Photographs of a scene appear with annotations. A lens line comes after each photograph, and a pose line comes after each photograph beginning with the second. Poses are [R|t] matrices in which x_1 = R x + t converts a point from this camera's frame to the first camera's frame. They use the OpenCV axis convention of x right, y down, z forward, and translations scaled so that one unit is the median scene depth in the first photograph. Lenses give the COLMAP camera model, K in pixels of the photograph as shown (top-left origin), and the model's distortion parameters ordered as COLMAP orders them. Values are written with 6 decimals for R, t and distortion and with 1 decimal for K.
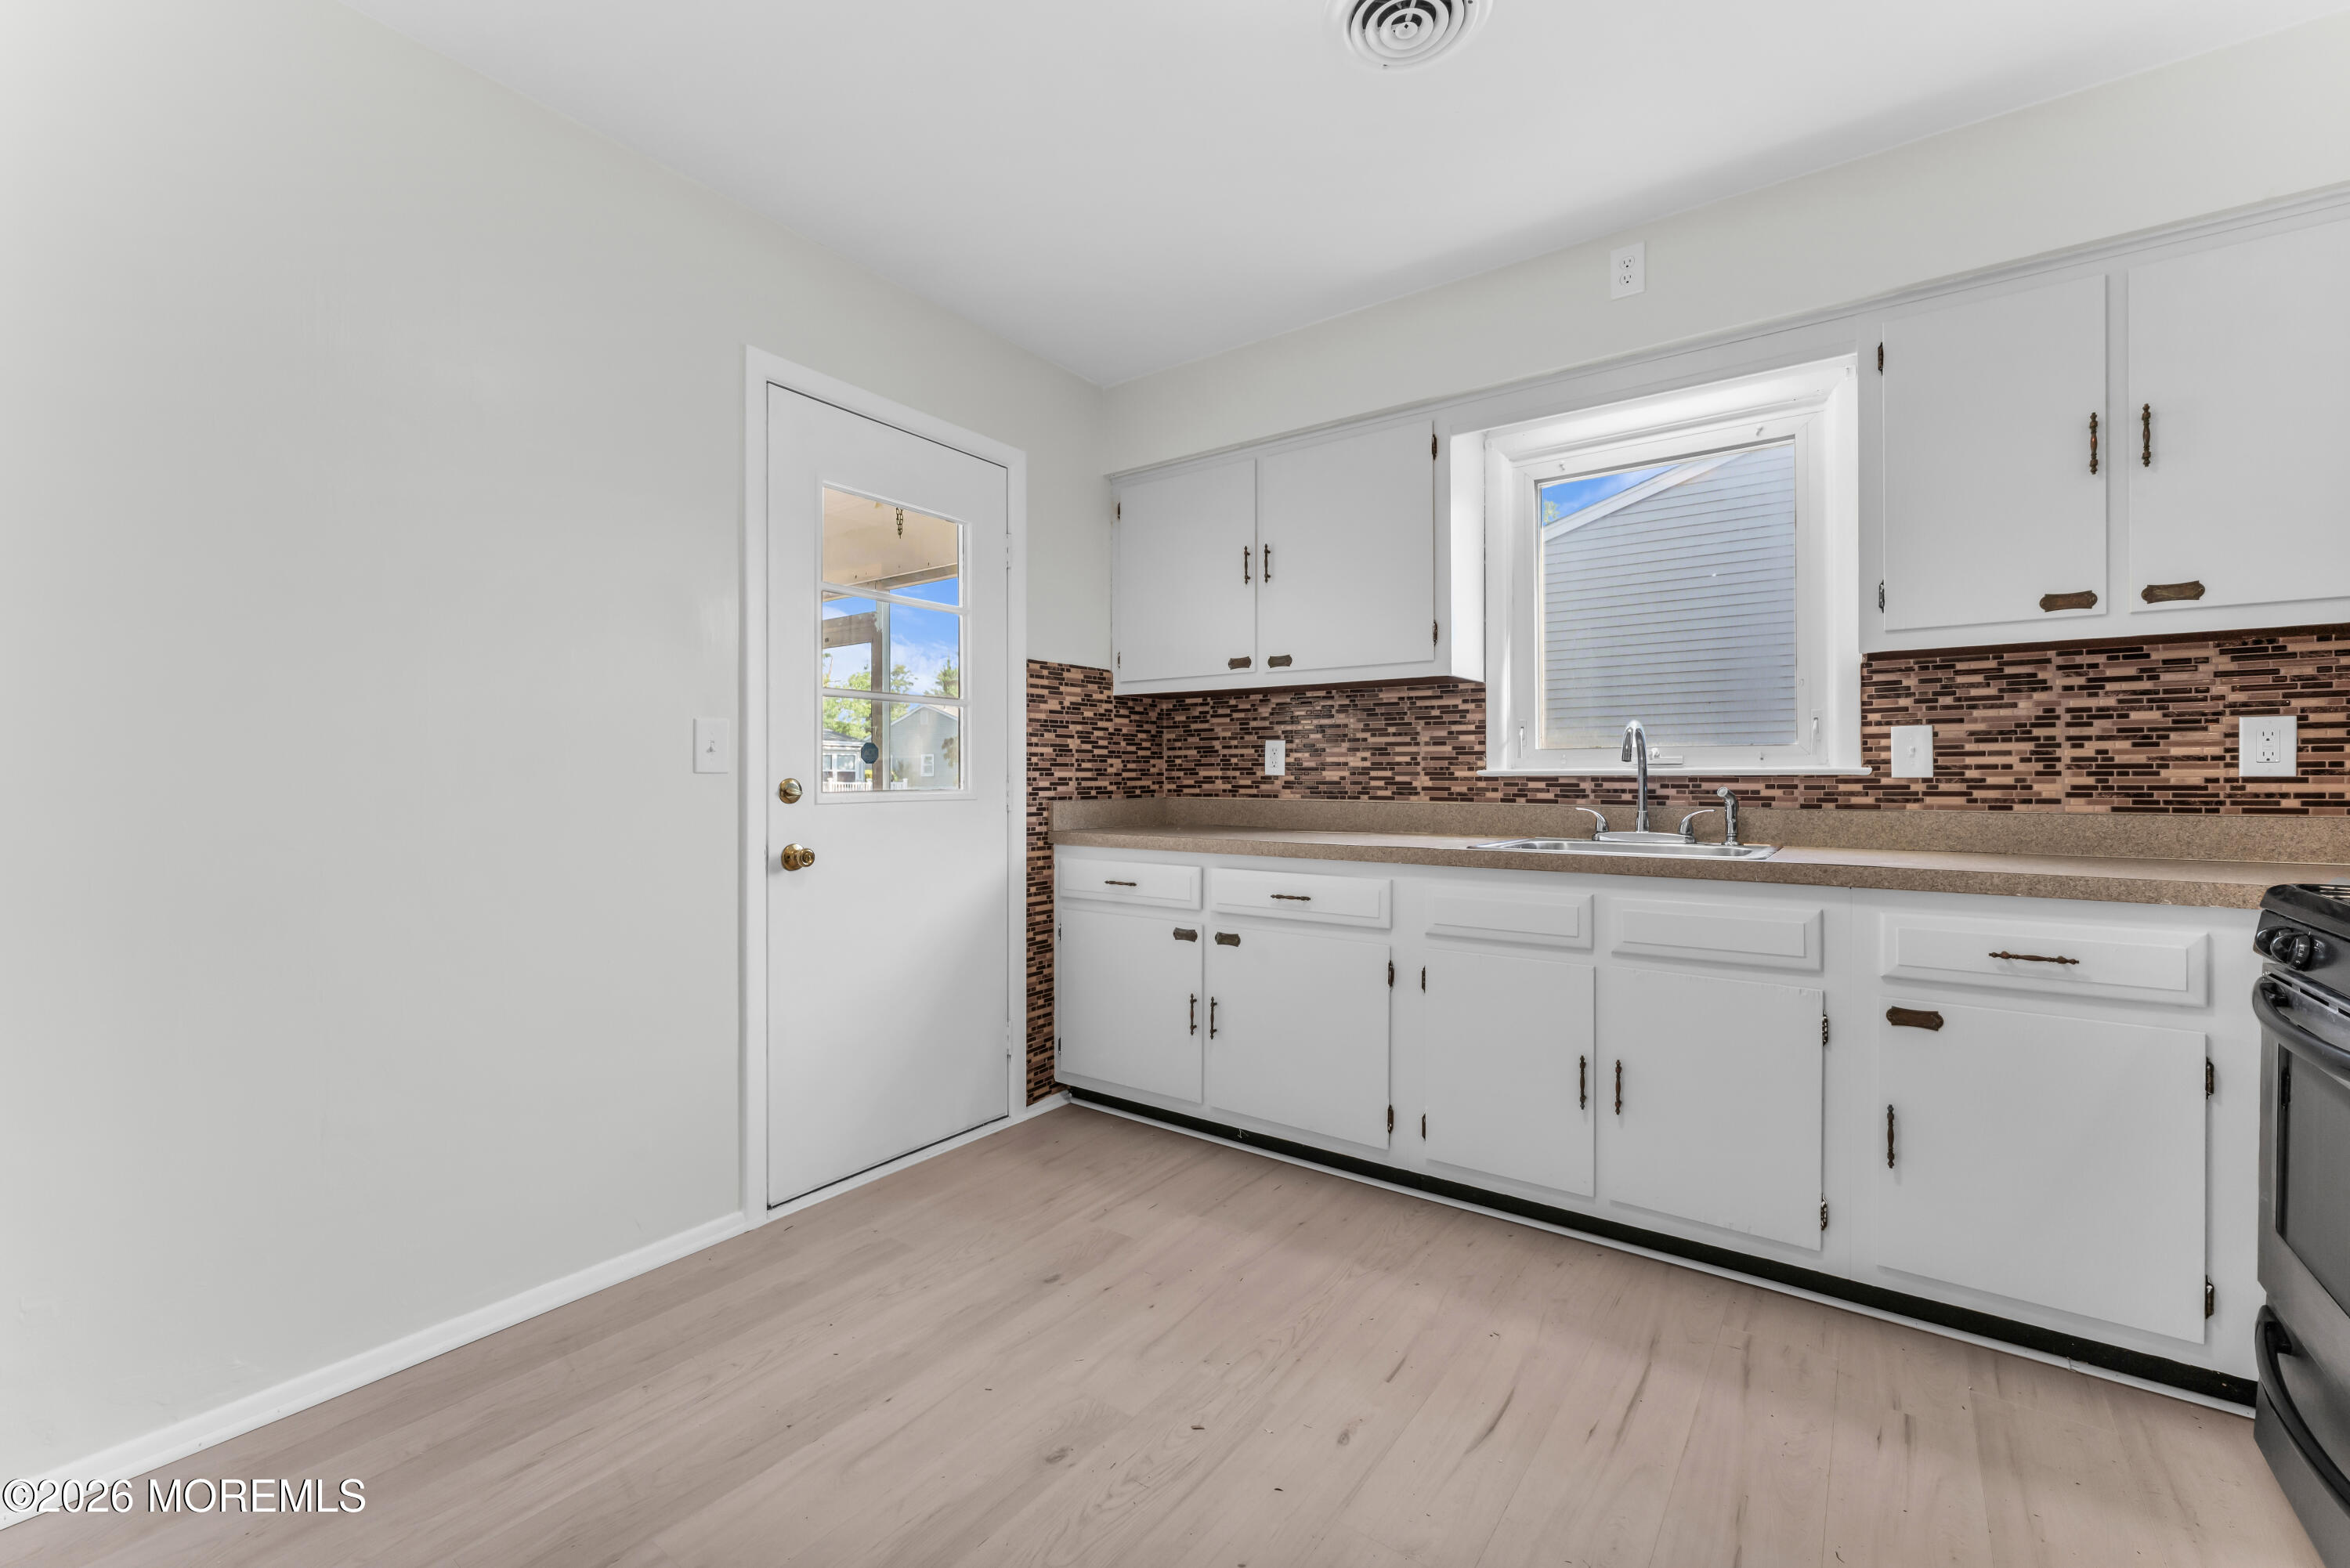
lens RADIAL K [[989.4, 0, 1175.0], [0, 989.4, 784.0], [0, 0, 1]] dist [0.000476, 0.000097]
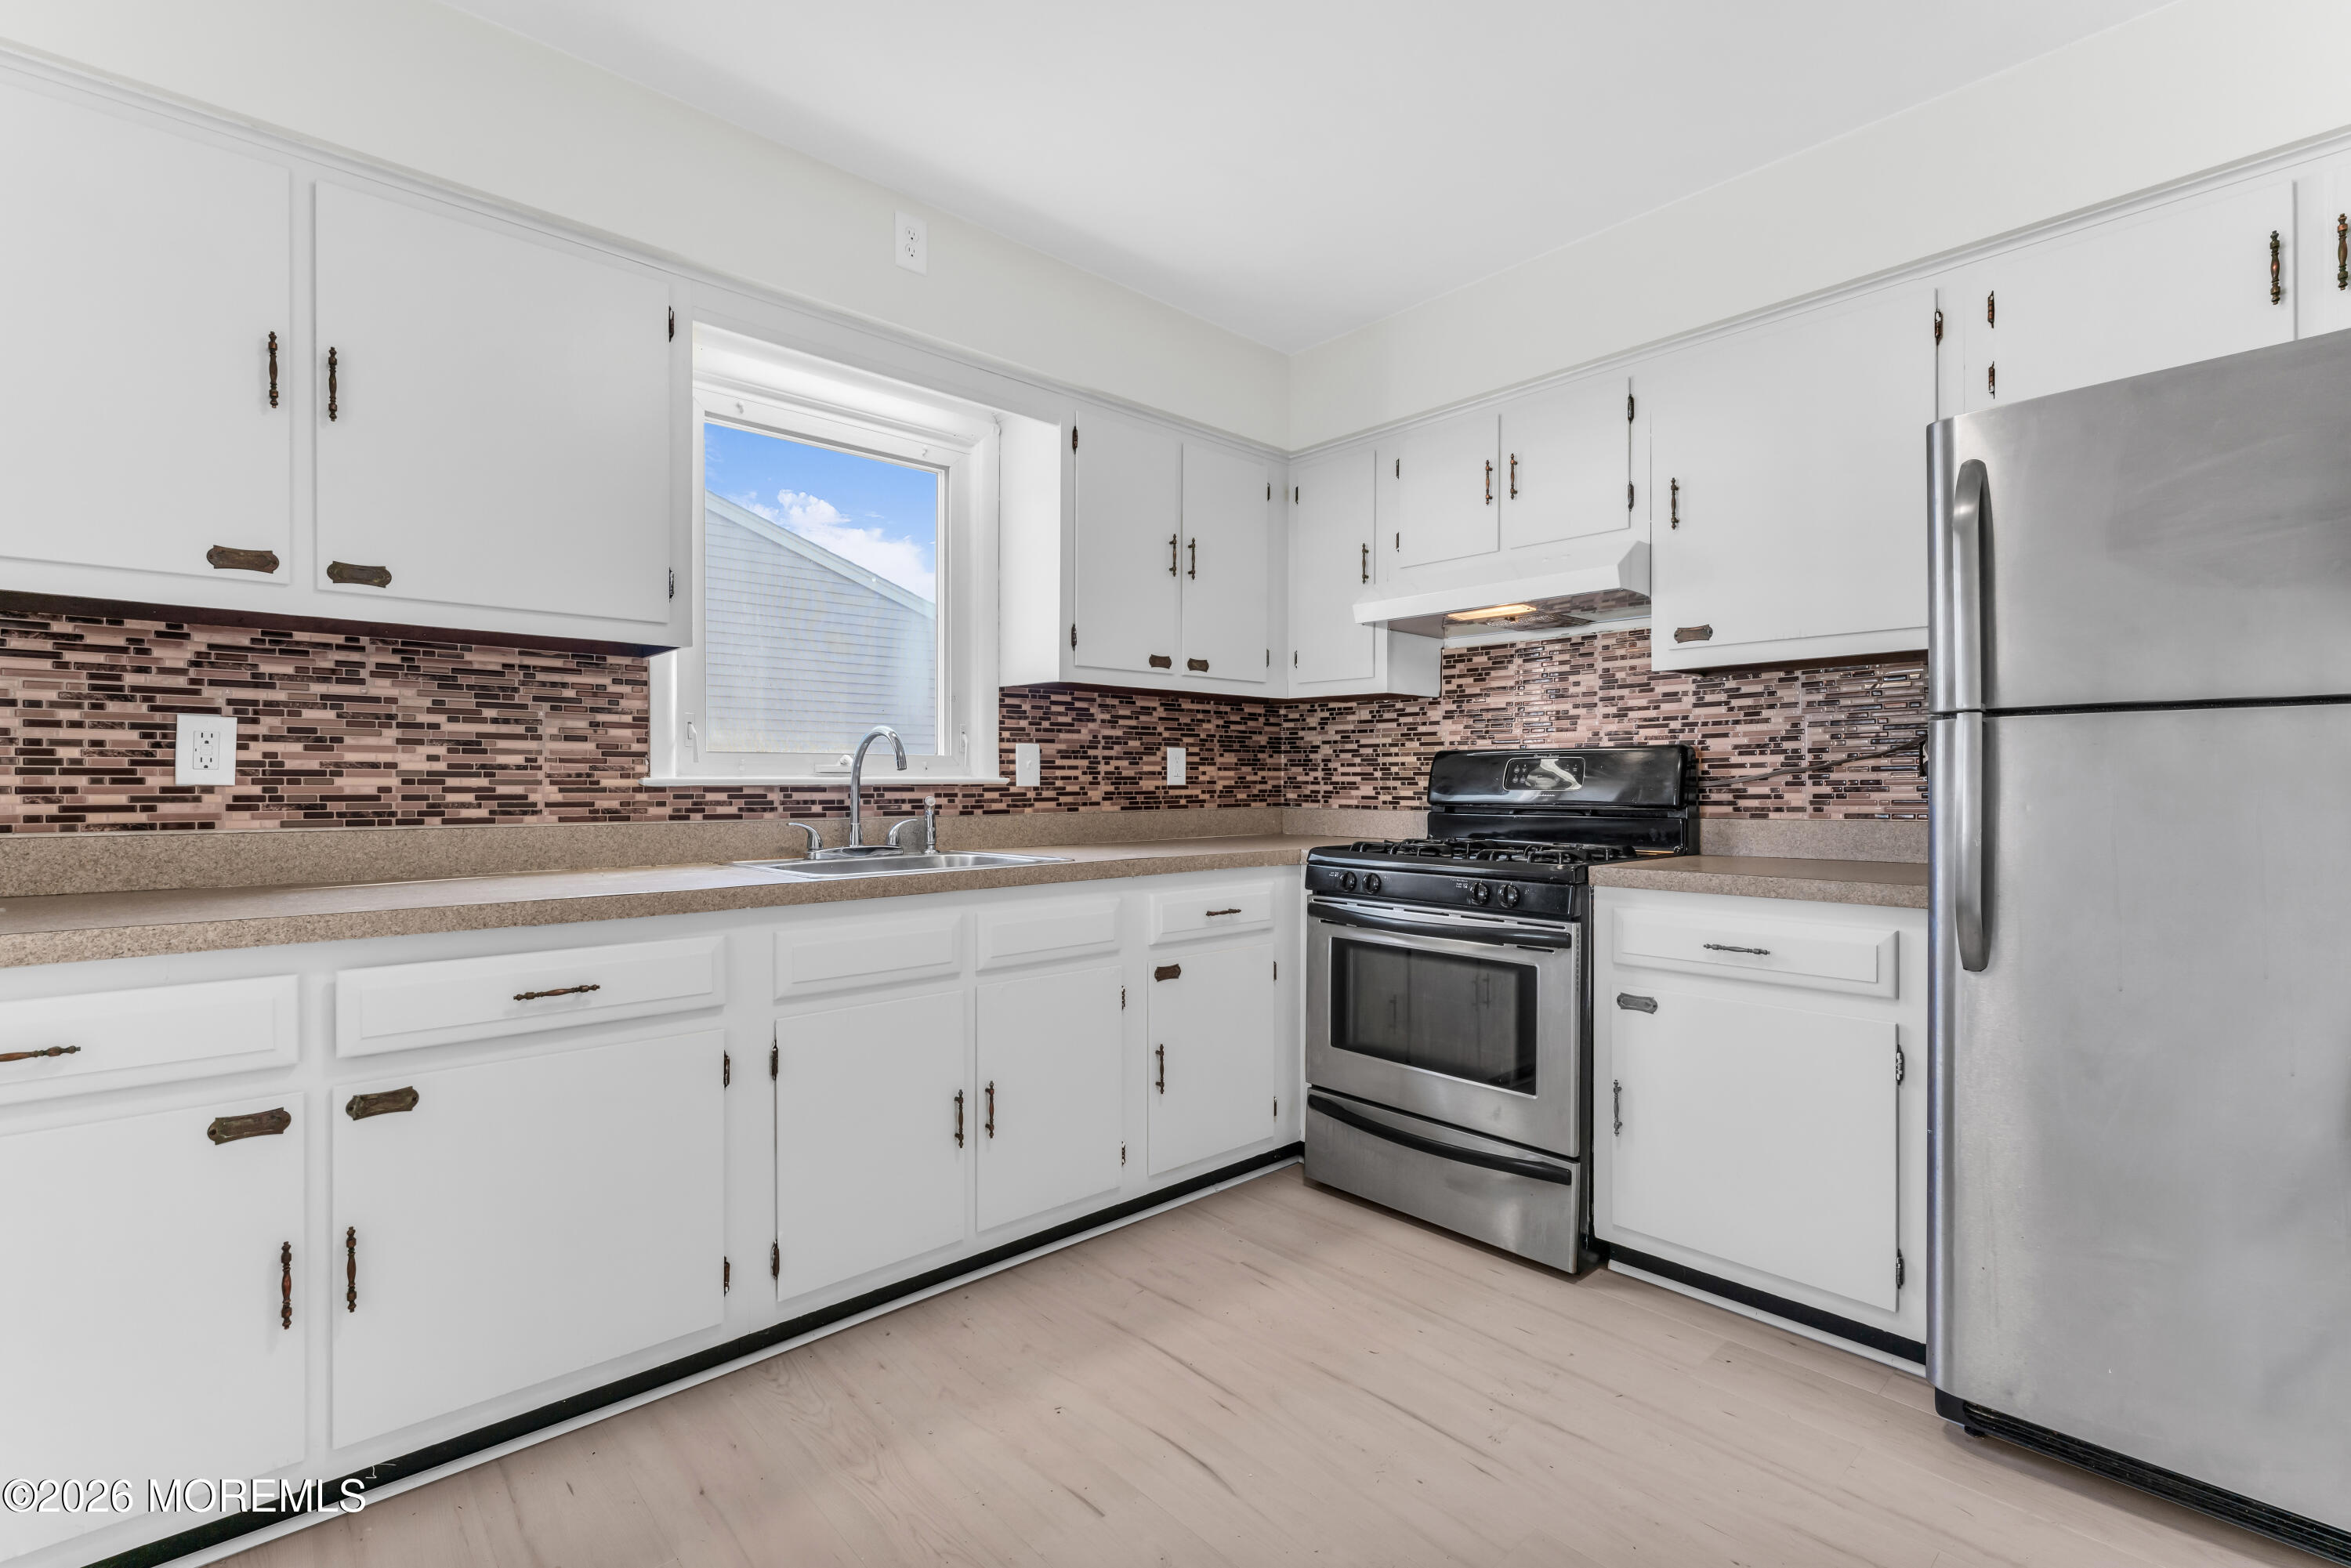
lens RADIAL K [[1063.9, 0, 1175.5], [0, 1063.9, 784.0], [0, 0, 1]] dist [-0.000315, -0.000486]
pose [[0.185970, 0.000703, 0.982555, -0.403385], [0.009348, 0.999953, -0.002485, -0.003750], [-0.982511, 0.009647, 0.185955, 0.477716]]
